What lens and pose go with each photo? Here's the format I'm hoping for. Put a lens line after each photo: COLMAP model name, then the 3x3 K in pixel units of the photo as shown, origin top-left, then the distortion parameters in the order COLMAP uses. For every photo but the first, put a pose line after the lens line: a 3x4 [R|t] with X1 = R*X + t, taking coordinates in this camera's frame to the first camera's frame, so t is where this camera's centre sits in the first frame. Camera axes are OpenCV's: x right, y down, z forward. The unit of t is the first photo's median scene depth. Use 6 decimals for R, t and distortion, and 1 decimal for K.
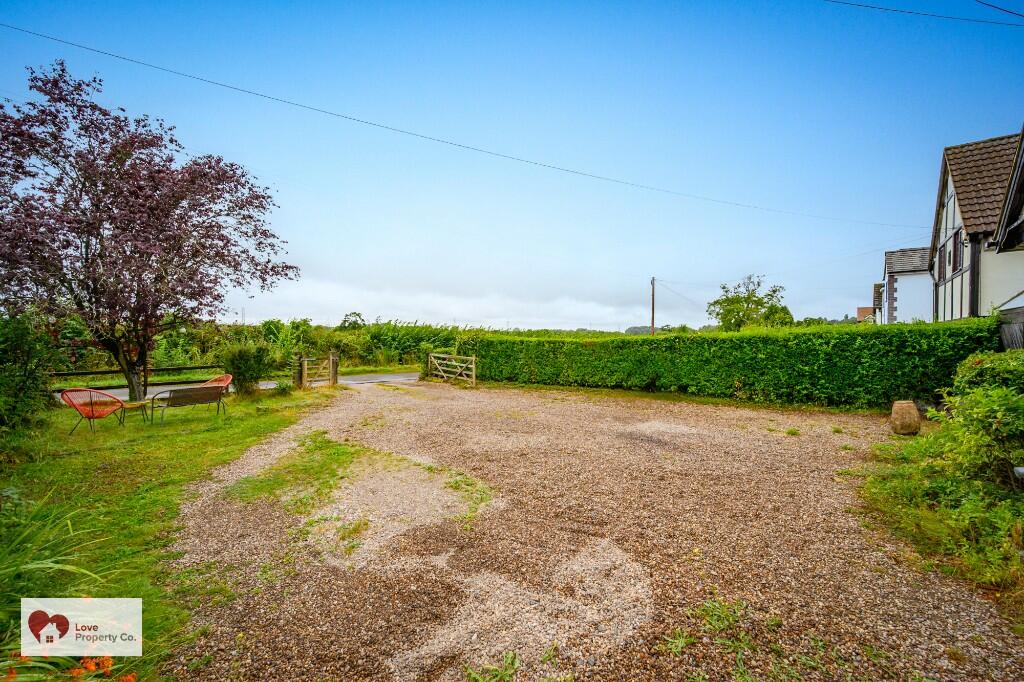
lens RADIAL K [[413.4, 0, 507.4], [0, 413.4, 335.8], [0, 0, 1]] dist [-0.002936, 0.002656]
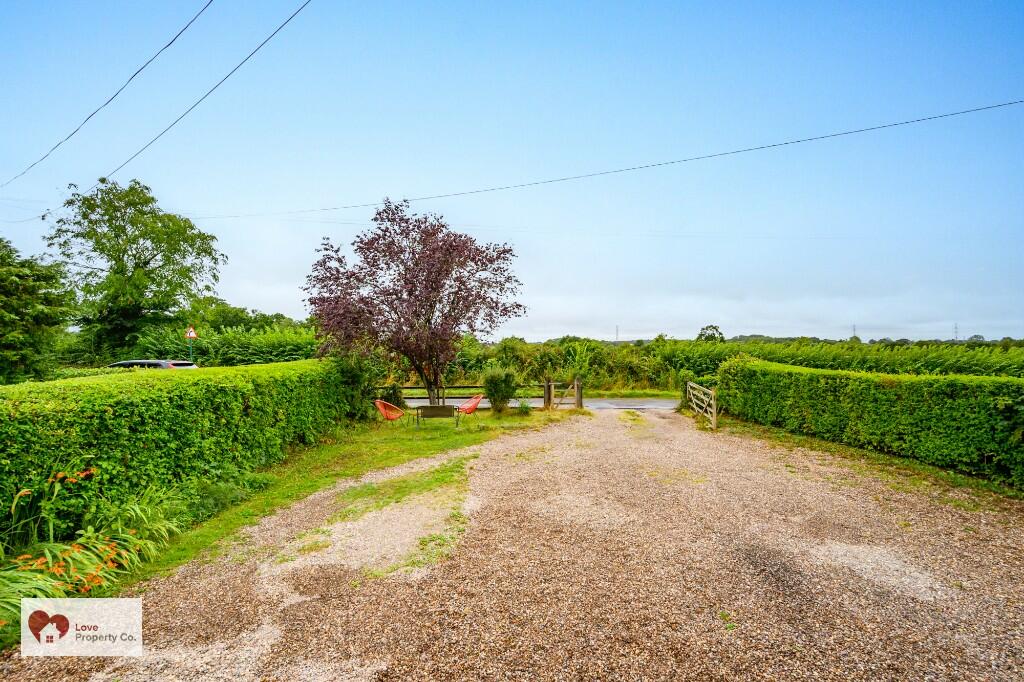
lens RADIAL K [[413.4, 0, 510.2], [0, 413.4, 346.5], [0, 0, 1]] dist [-0.002936, 0.002656]
pose [[0.658996, -0.013376, -0.752027, 0.259474], [0.010252, 0.999909, -0.008801, -0.032464], [0.752076, -0.001909, 0.659073, 0.166352]]
